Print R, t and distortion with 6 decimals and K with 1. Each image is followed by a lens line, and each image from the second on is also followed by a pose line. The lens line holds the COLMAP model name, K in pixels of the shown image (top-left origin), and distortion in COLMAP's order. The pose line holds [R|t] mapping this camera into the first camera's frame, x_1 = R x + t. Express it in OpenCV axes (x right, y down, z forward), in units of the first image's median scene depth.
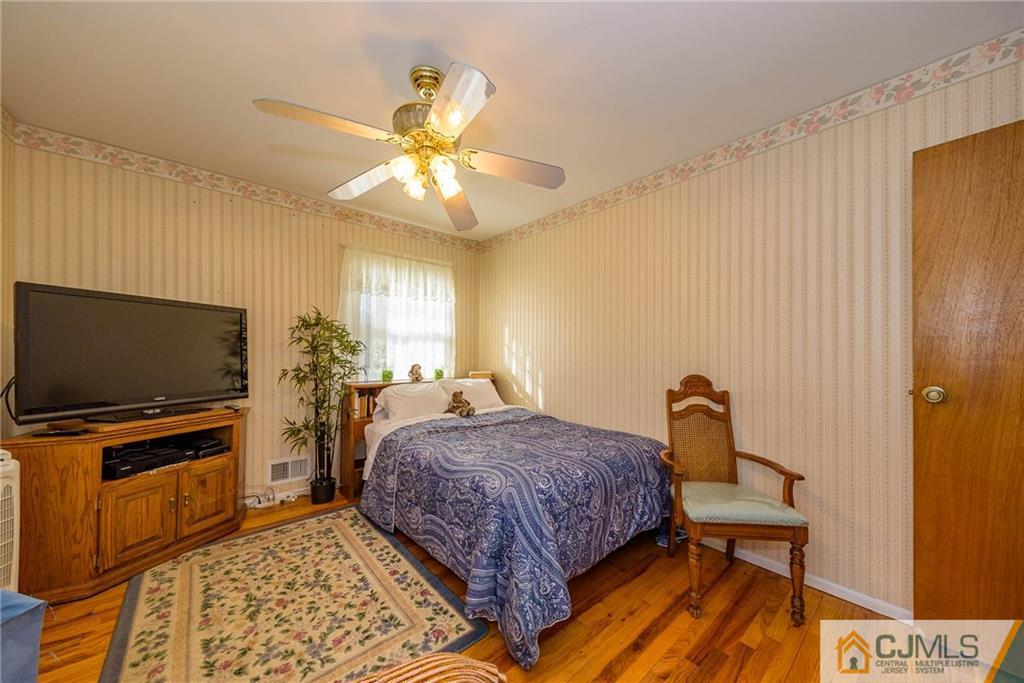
lens RADIAL K [[354.0, 0, 530.9], [0, 354.0, 352.3], [0, 0, 1]] dist [0.000427, -0.000470]
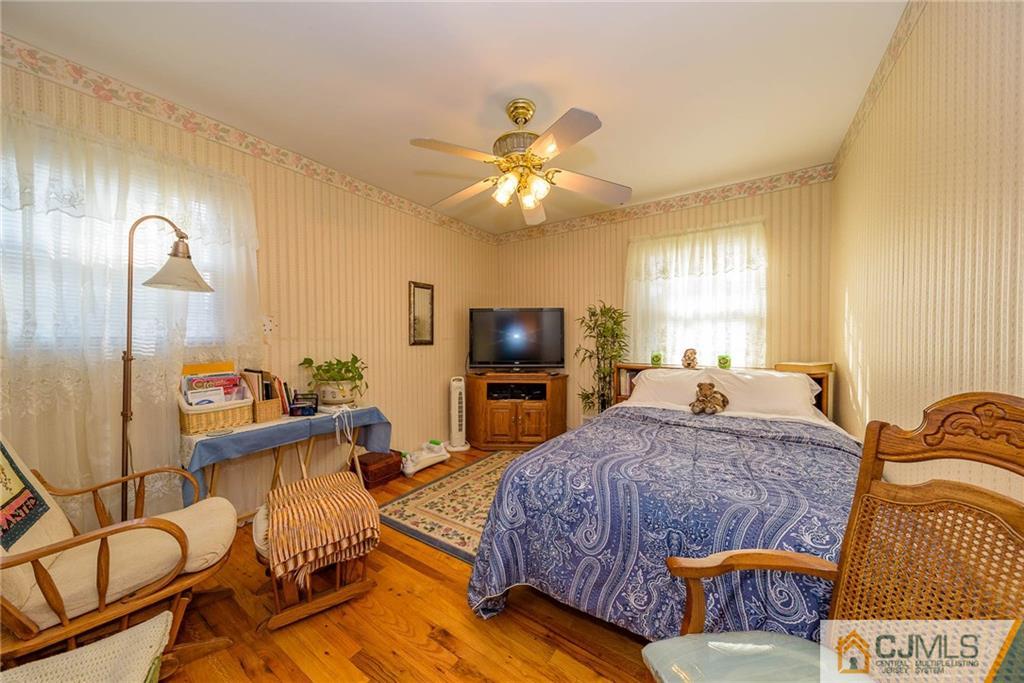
lens RADIAL K [[354.0, 0, 512.1], [0, 354.0, 344.8], [0, 0, 1]] dist [0.000427, -0.000470]
pose [[0.217592, 0.010352, -0.975985, 0.673697], [0.007987, 0.999891, 0.012387, 0.013889], [0.976007, -0.010490, 0.217485, 0.530353]]
